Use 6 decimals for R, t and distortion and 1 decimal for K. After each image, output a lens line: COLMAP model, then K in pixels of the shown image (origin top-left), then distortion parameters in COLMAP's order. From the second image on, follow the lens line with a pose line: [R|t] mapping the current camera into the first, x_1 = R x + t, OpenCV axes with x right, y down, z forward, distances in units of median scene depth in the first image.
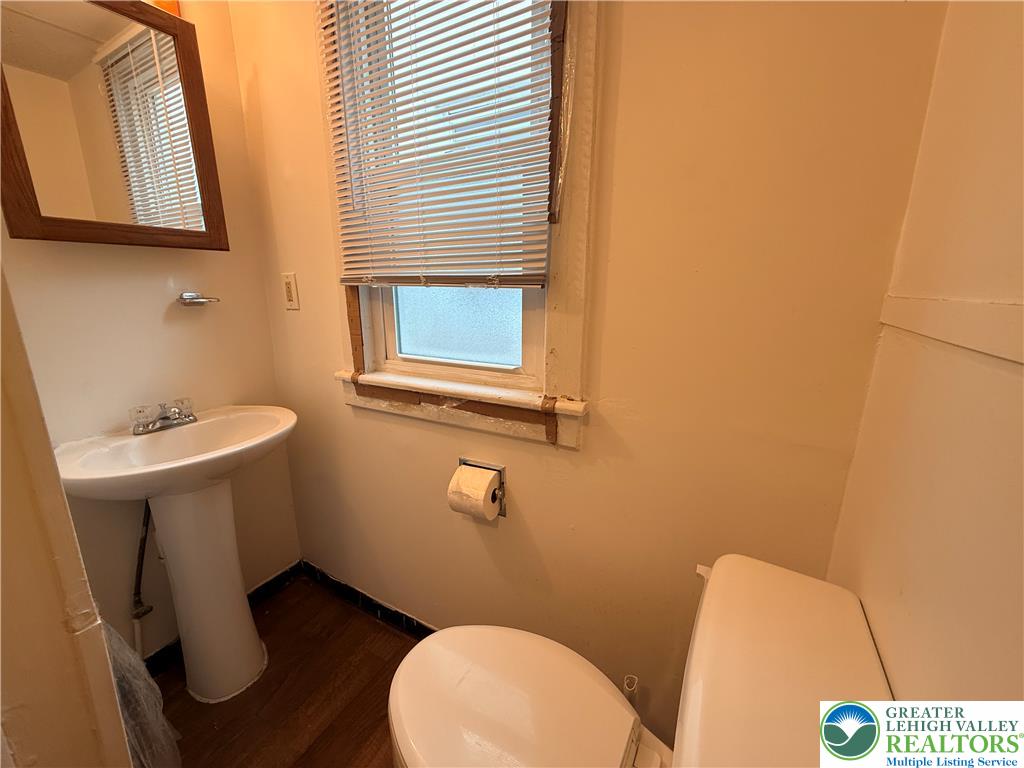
lens RADIAL K [[412.4, 0, 509.1], [0, 412.4, 385.0], [0, 0, 1]] dist [0.021085, 0.000932]
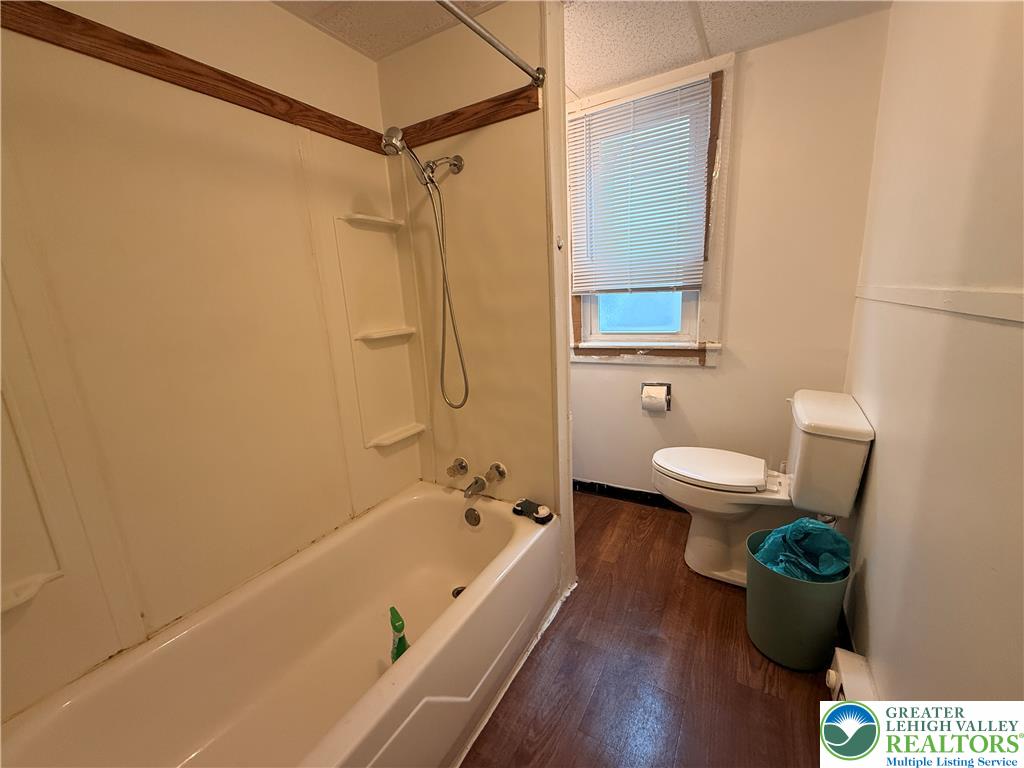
lens RADIAL K [[412.4, 0, 513.5], [0, 412.4, 384.4], [0, 0, 1]] dist [0.021085, 0.000932]
pose [[0.998775, -0.046106, -0.017971, -0.785962], [0.045701, 0.998705, -0.022373, 0.232305], [0.018979, 0.021524, 0.999588, -1.056102]]
